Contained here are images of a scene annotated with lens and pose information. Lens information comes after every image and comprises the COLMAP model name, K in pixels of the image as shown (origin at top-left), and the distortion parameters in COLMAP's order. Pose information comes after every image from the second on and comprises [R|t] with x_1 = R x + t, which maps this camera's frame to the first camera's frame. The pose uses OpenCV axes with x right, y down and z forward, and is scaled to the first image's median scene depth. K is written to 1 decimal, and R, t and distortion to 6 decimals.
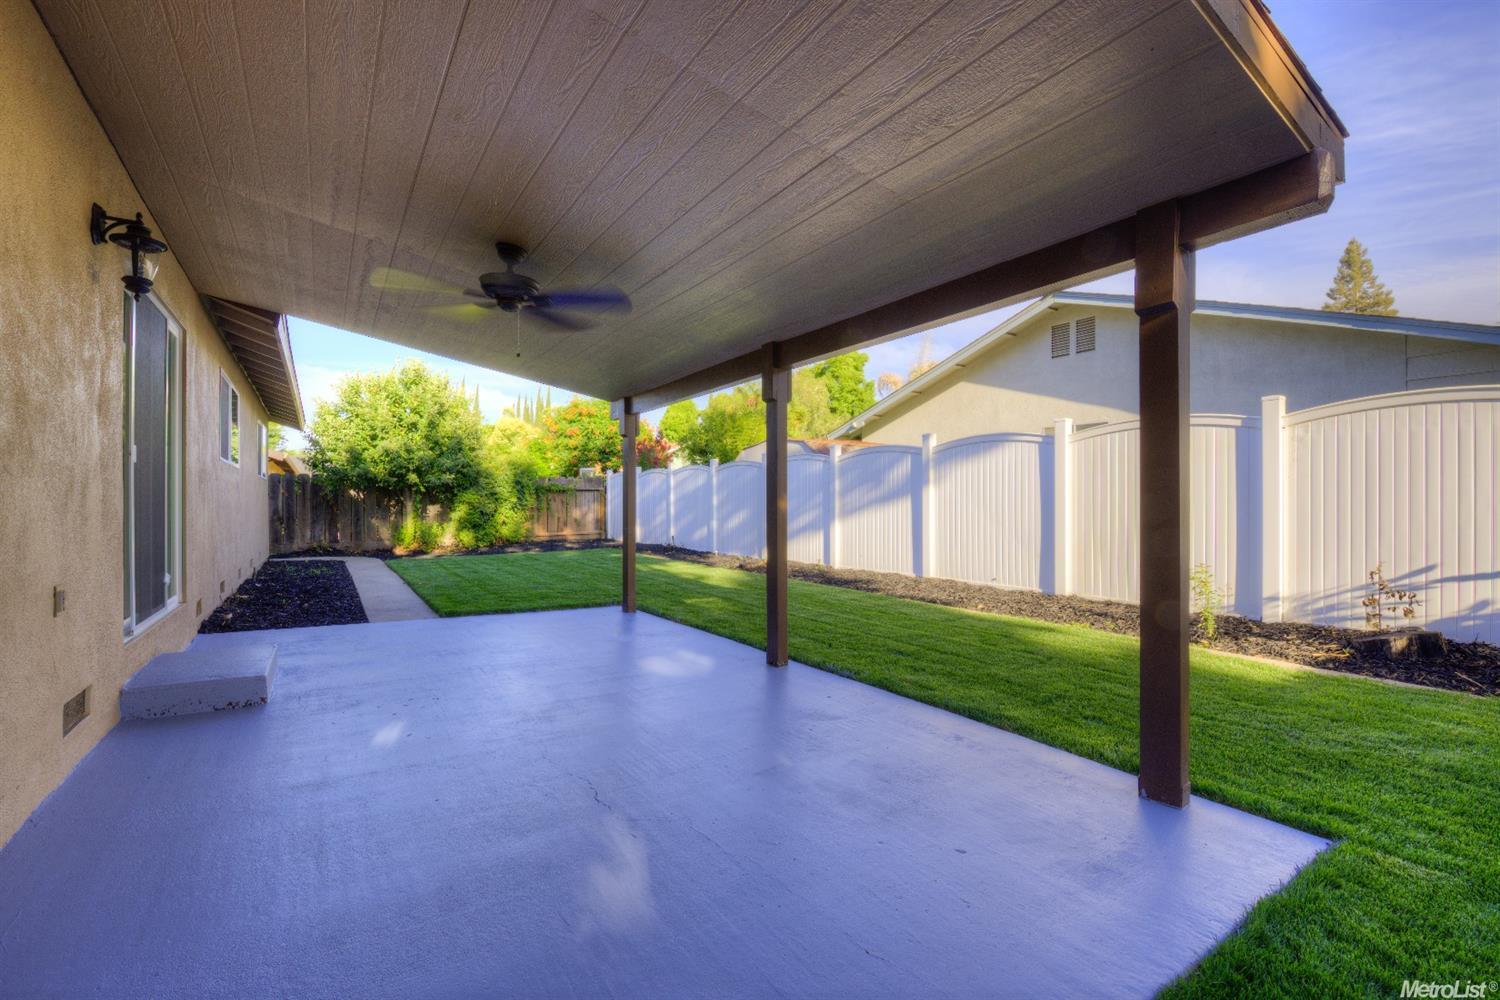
lens RADIAL K [[659.4, 0, 750.0], [0, 659.4, 500.0], [0, 0, 1]] dist [-0.000125, 0.000086]
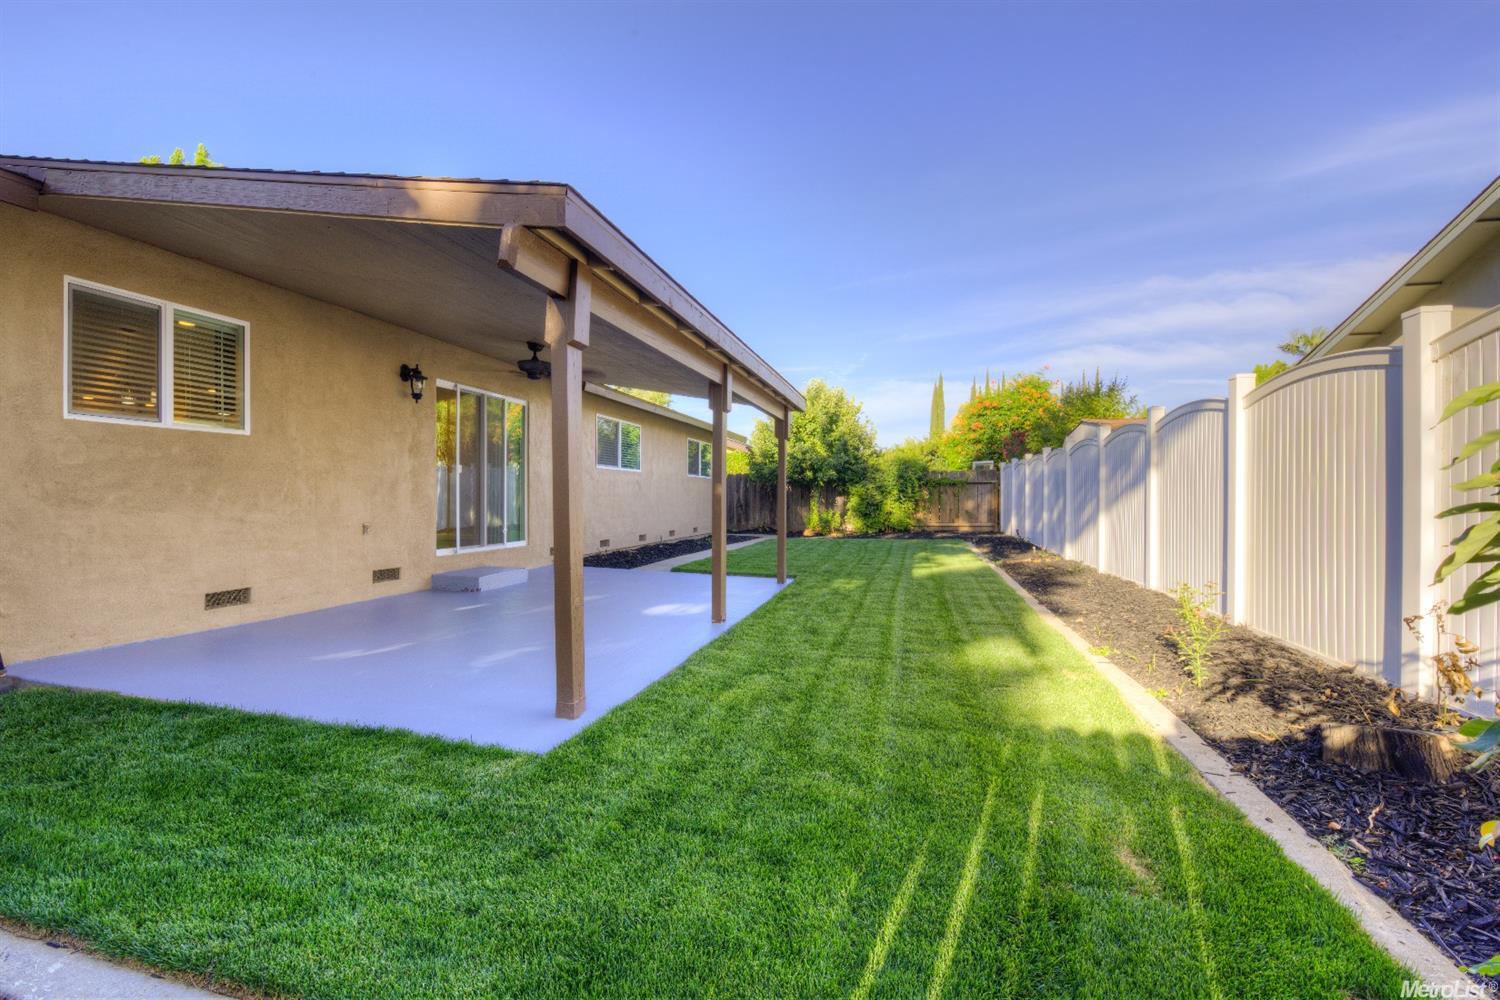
lens RADIAL K [[659.4, 0, 750.0], [0, 659.4, 500.0], [0, 0, 1]] dist [-0.000125, 0.000086]
pose [[0.665918, 0.009695, -0.745962, 0.317452], [-0.002488, 0.999939, 0.010775, 0.001897], [0.746021, -0.005320, 0.665901, 0.068319]]
